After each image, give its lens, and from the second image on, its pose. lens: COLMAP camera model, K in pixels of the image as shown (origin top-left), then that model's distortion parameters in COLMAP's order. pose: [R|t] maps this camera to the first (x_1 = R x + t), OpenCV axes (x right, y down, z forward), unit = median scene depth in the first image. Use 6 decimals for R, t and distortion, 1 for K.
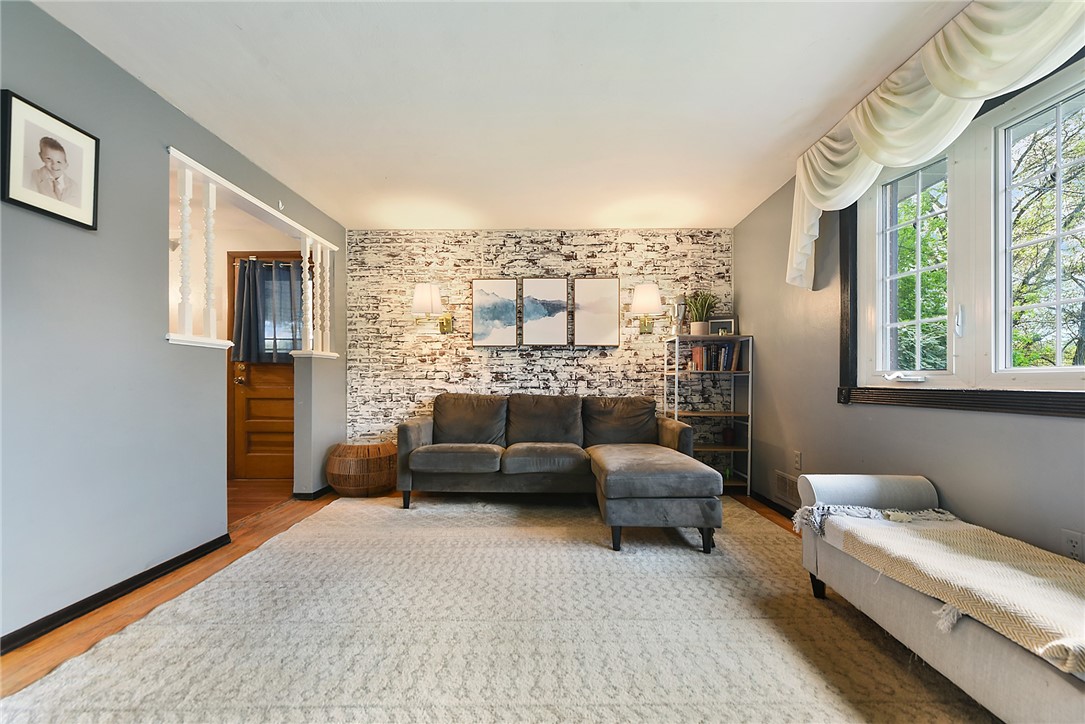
lens RADIAL K [[436.3, 0, 547.4], [0, 436.3, 368.6], [0, 0, 1]] dist [0.007533, -0.000605]
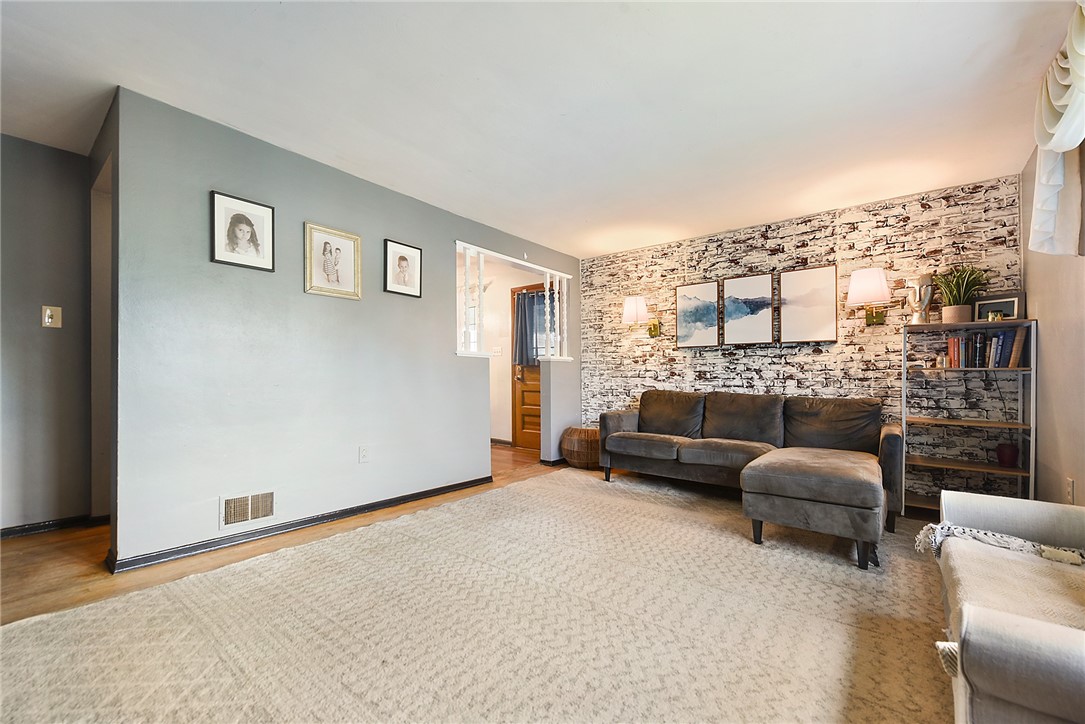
lens RADIAL K [[436.3, 0, 547.4], [0, 436.3, 368.6], [0, 0, 1]] dist [0.007533, -0.000605]
pose [[0.796225, -0.009541, -0.604925, 0.232761], [0.011457, 0.999934, -0.000690, -0.001501], [0.604892, -0.006381, 0.796282, -0.071970]]
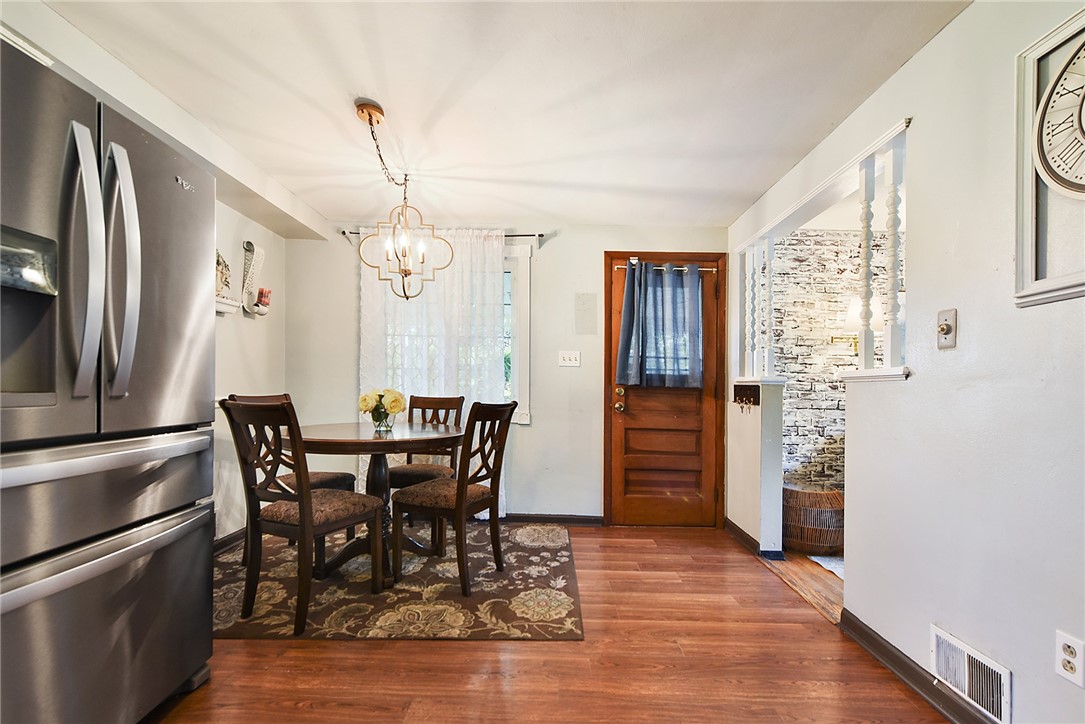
lens RADIAL K [[436.3, 0, 547.4], [0, 436.3, 368.6], [0, 0, 1]] dist [0.007533, -0.000605]
pose [[0.999649, 0.020887, 0.016325, -0.853380], [-0.020897, 0.999782, 0.000465, -0.043349], [-0.016312, -0.000806, 0.999867, 0.175313]]
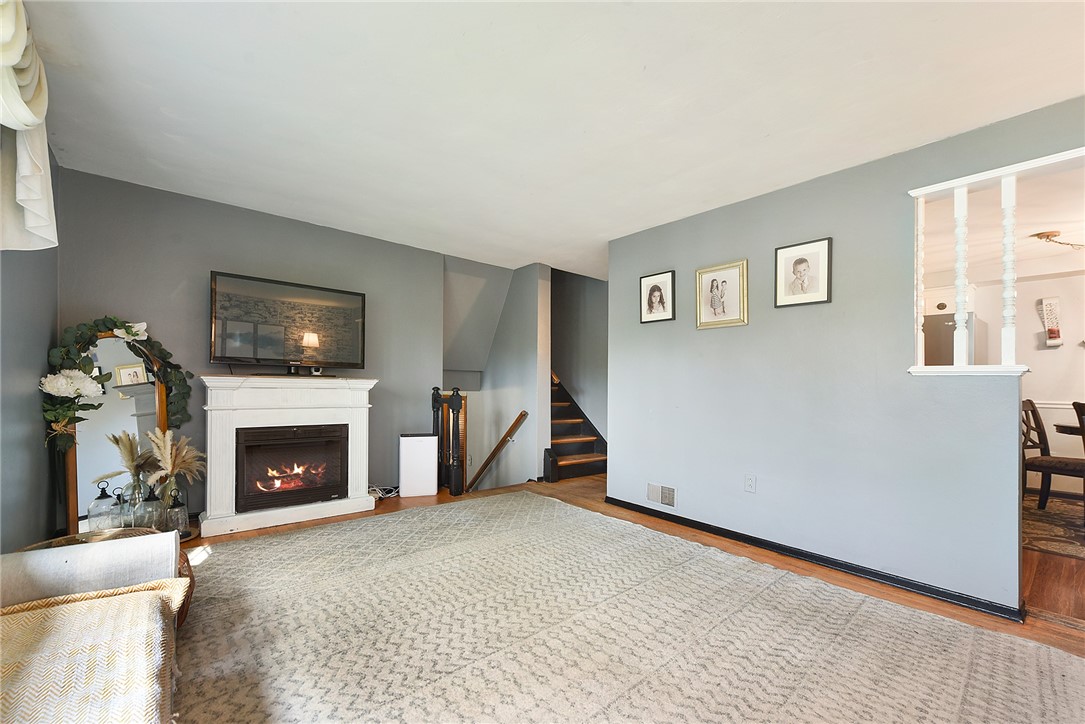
lens RADIAL K [[450.5, 0, 541.1], [0, 450.5, 392.8], [0, 0, 1]] dist [0.000679, -0.000170]
pose [[-0.751816, -0.007926, -0.659326, 0.278593], [-0.004407, 0.999966, -0.006995, -0.002122], [0.659359, -0.002353, -0.751825, 0.643947]]
